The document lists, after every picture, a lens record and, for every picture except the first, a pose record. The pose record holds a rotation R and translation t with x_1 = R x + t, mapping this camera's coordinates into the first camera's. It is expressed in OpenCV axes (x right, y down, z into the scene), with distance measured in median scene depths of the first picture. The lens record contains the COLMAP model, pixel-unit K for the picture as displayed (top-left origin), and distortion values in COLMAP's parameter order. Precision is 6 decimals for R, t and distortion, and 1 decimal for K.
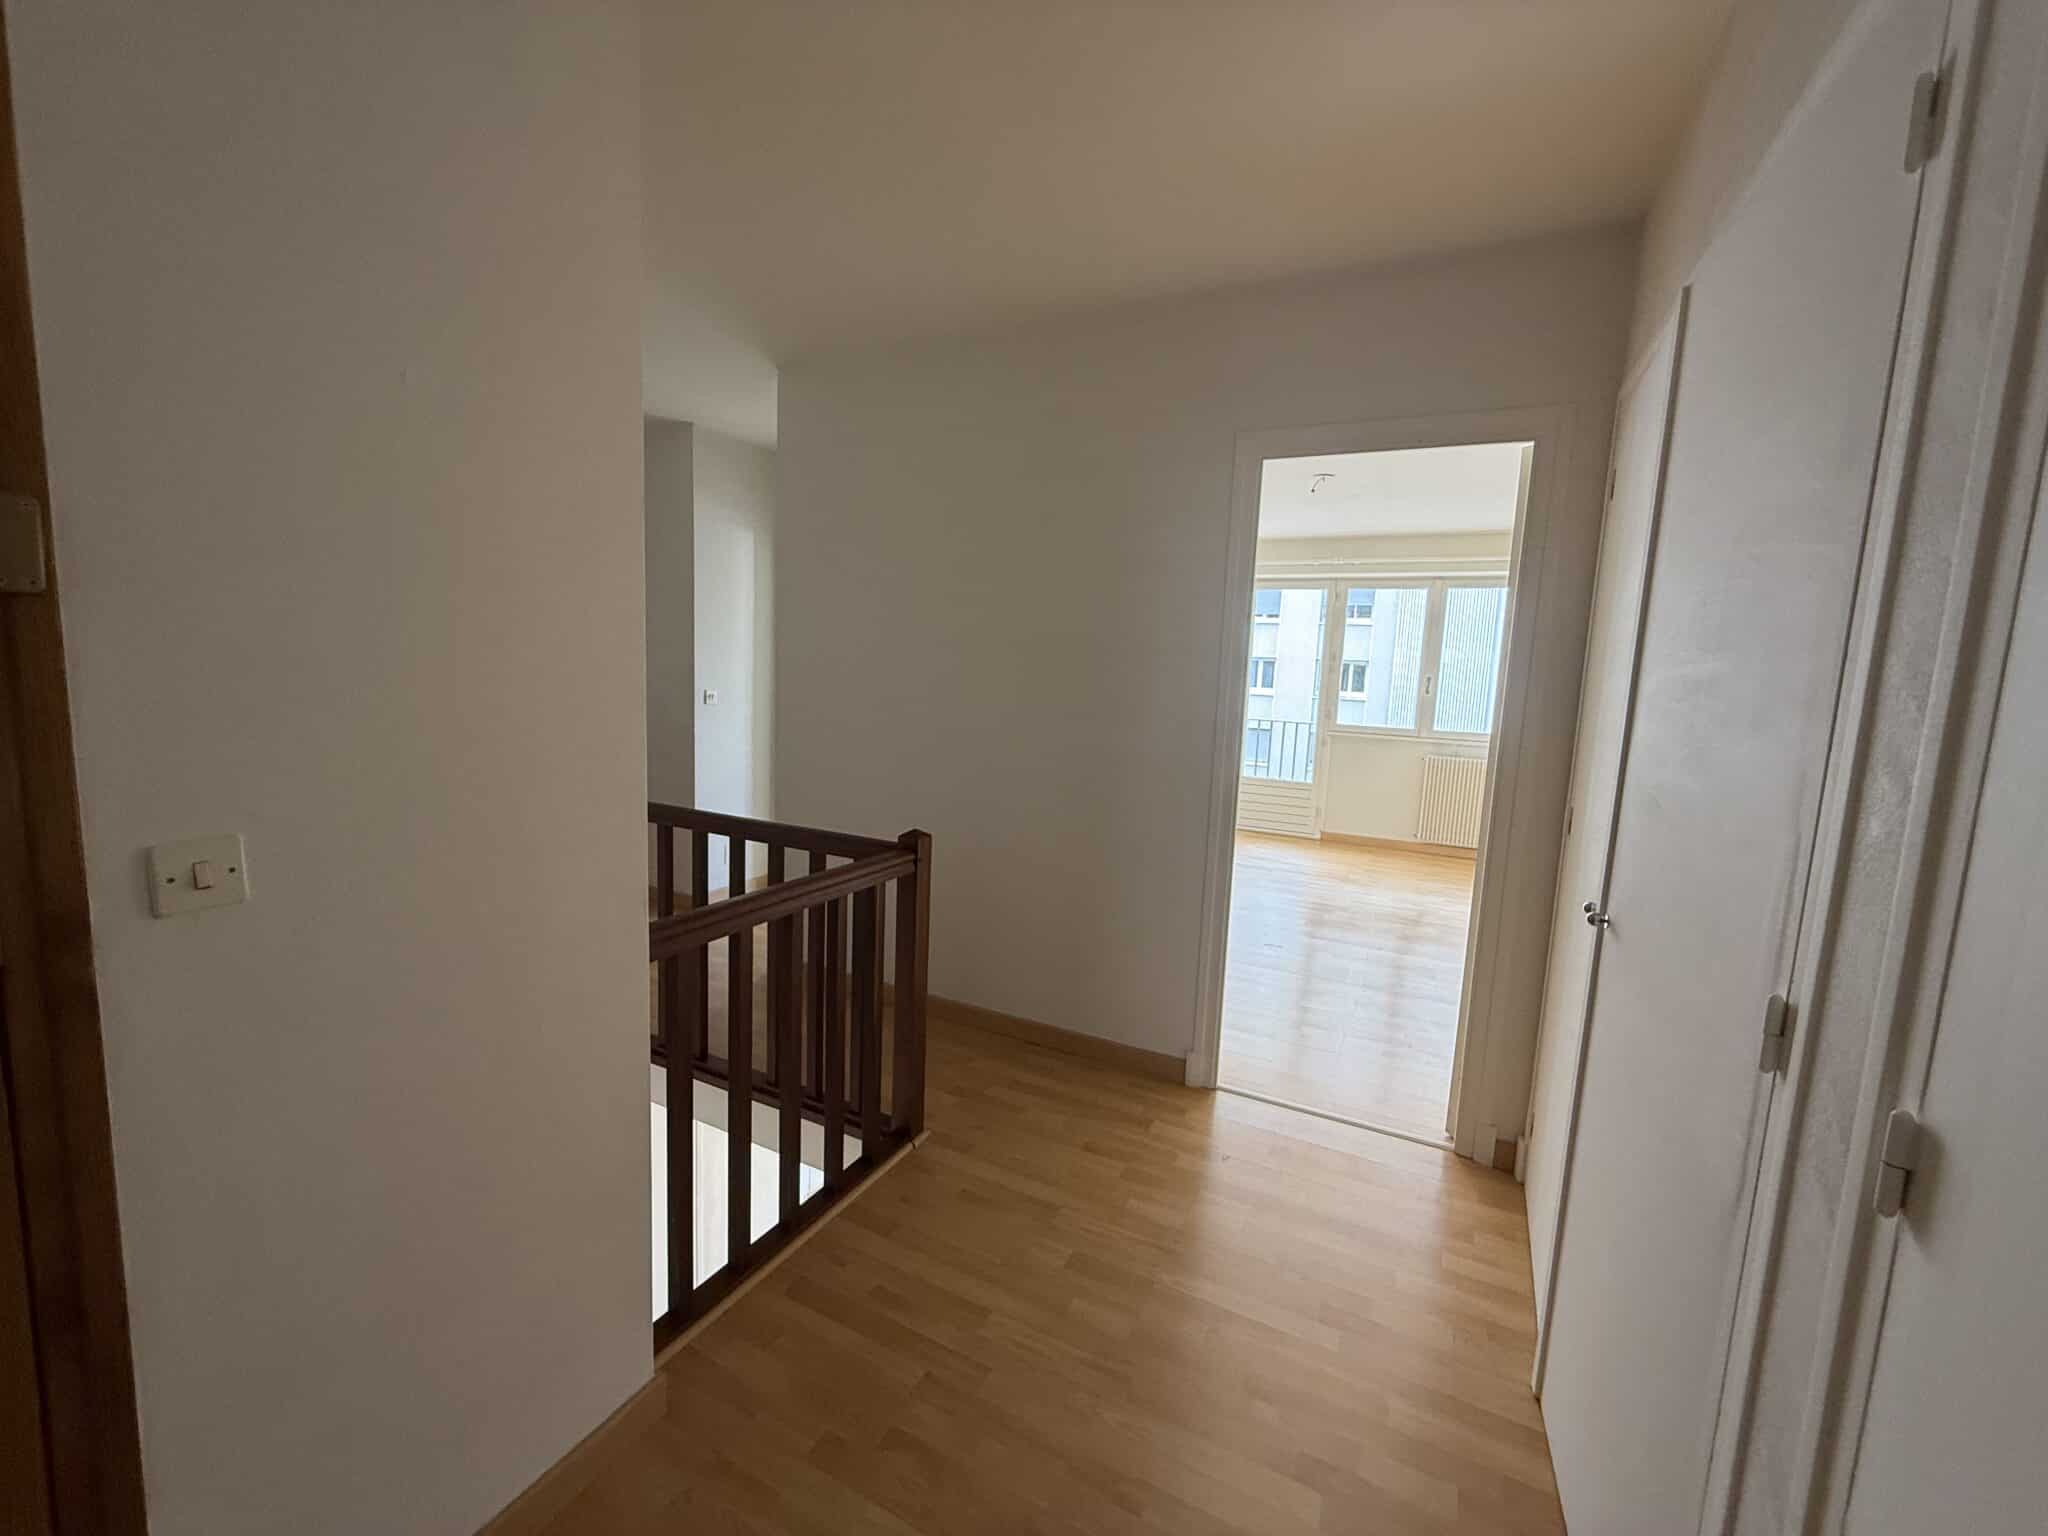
lens RADIAL K [[827.0, 0, 1017.2], [0, 827.0, 770.2], [0, 0, 1]] dist [-0.000857, 0.000016]
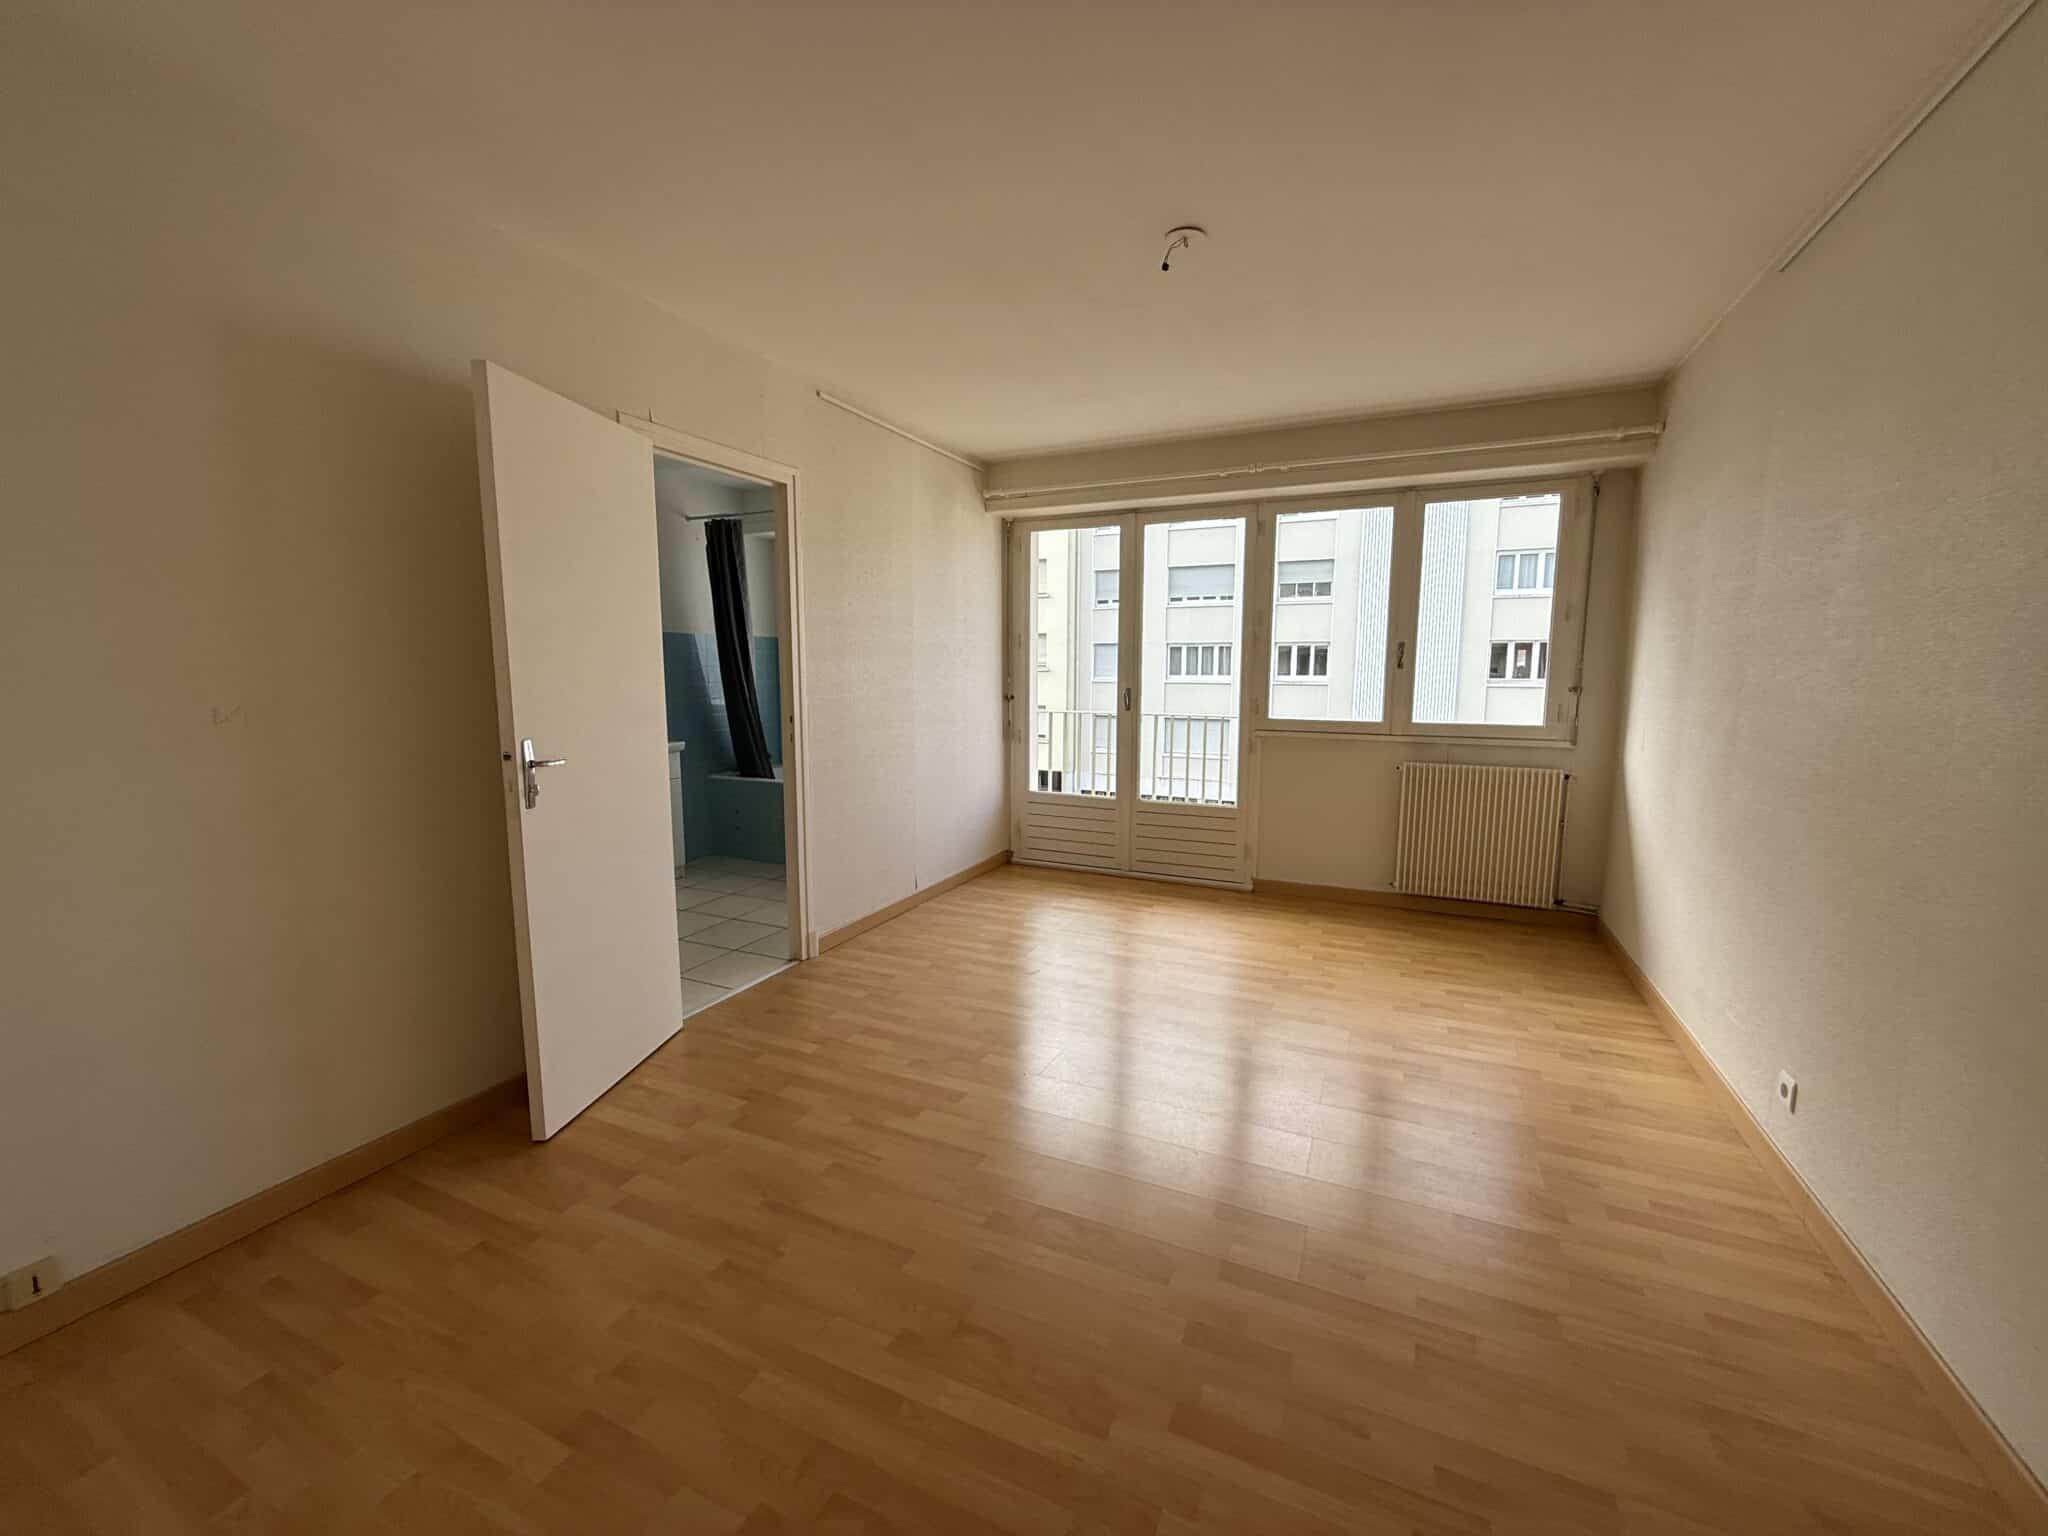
lens RADIAL K [[827.0, 0, 1020.5], [0, 827.0, 773.8], [0, 0, 1]] dist [-0.000857, 0.000016]
pose [[0.998198, -0.048167, 0.035775, 0.160767], [0.047947, 0.998825, 0.006989, -0.025659], [-0.036070, -0.005261, 0.999335, 0.339474]]
